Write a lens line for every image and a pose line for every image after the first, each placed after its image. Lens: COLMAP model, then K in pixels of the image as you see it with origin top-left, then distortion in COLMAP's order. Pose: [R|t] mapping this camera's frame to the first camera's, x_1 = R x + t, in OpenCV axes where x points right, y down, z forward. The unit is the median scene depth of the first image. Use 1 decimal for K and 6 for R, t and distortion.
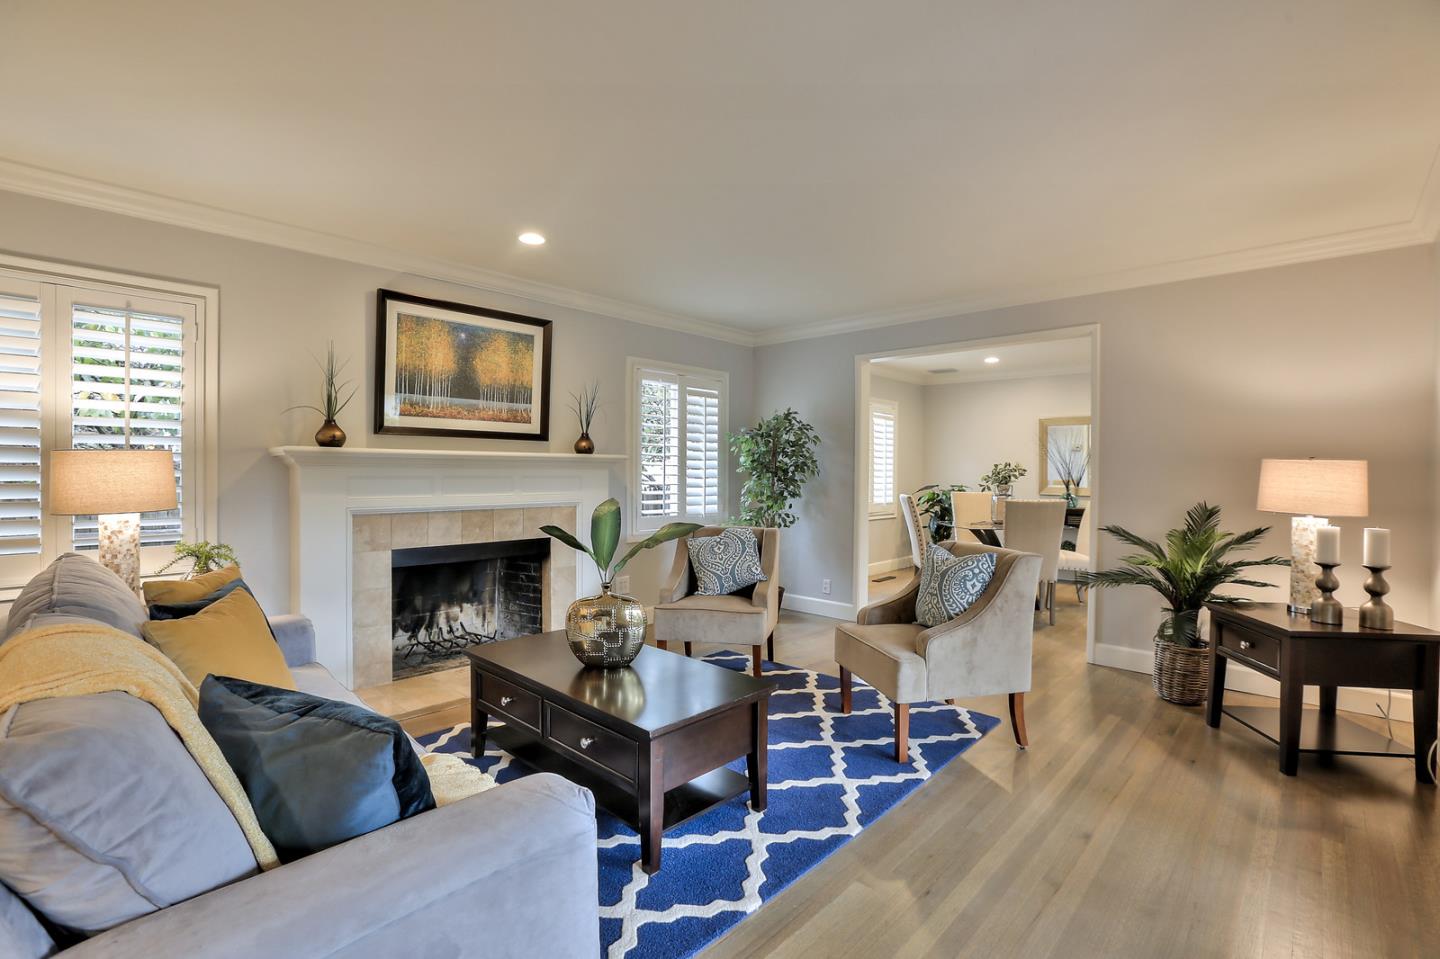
lens RADIAL K [[686.4, 0, 667.6], [0, 686.4, 487.6], [0, 0, 1]] dist [-0.051004, 0.021155]
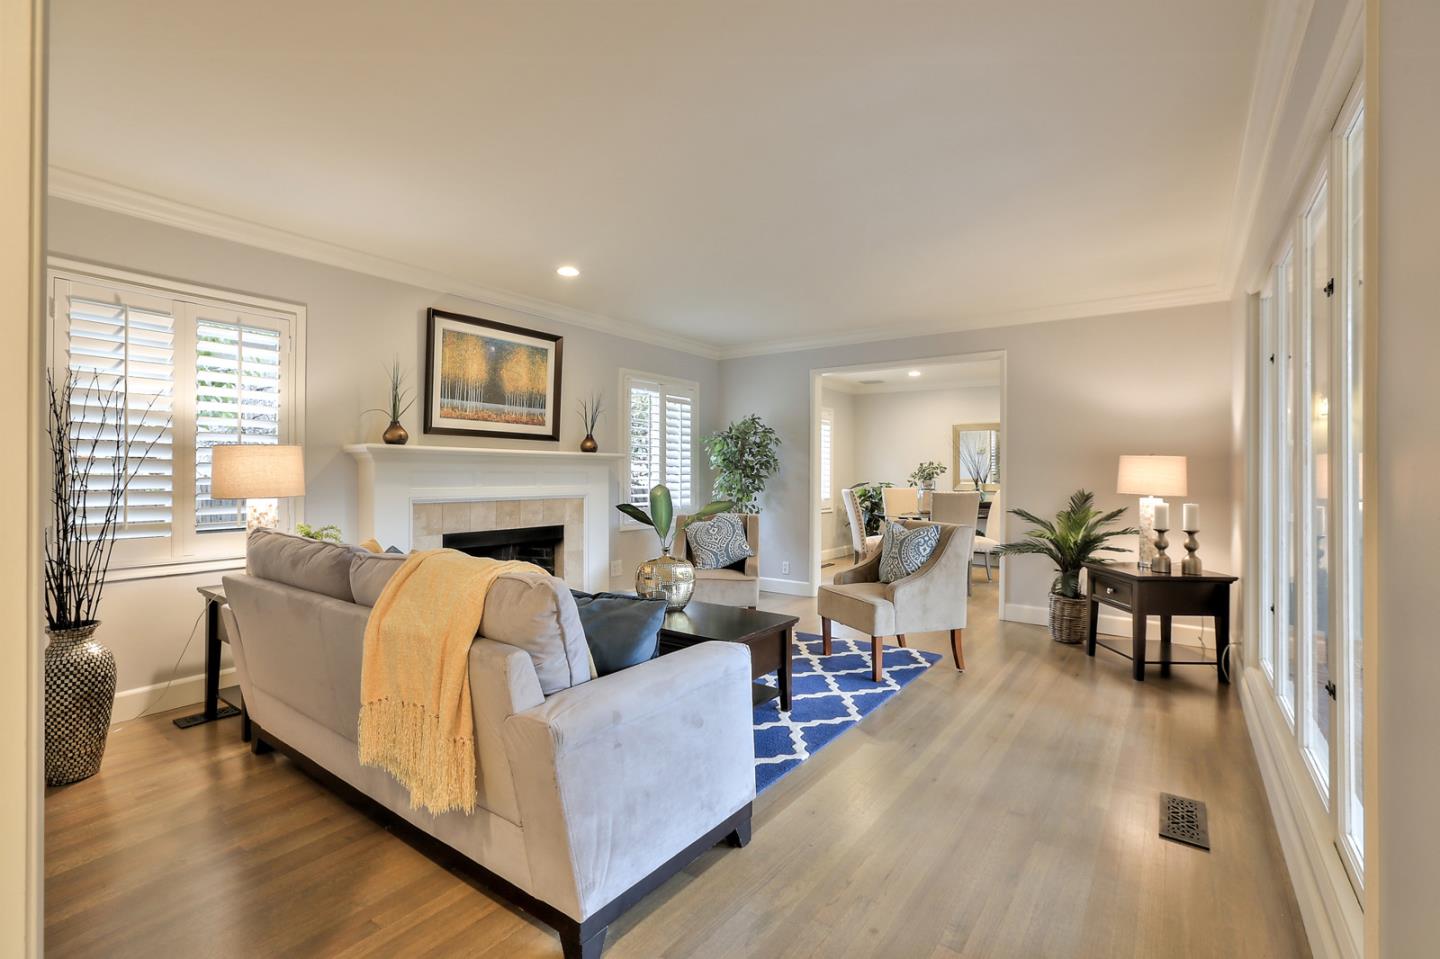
lens RADIAL K [[651.2, 0, 713.2], [0, 651.2, 475.1], [0, 0, 1]] dist [-0.046431, 0.015674]
pose [[0.988472, -0.003600, 0.151361, -0.121885], [0.006581, 0.999794, -0.019202, 0.016318], [-0.151261, 0.019976, 0.988292, -0.158462]]
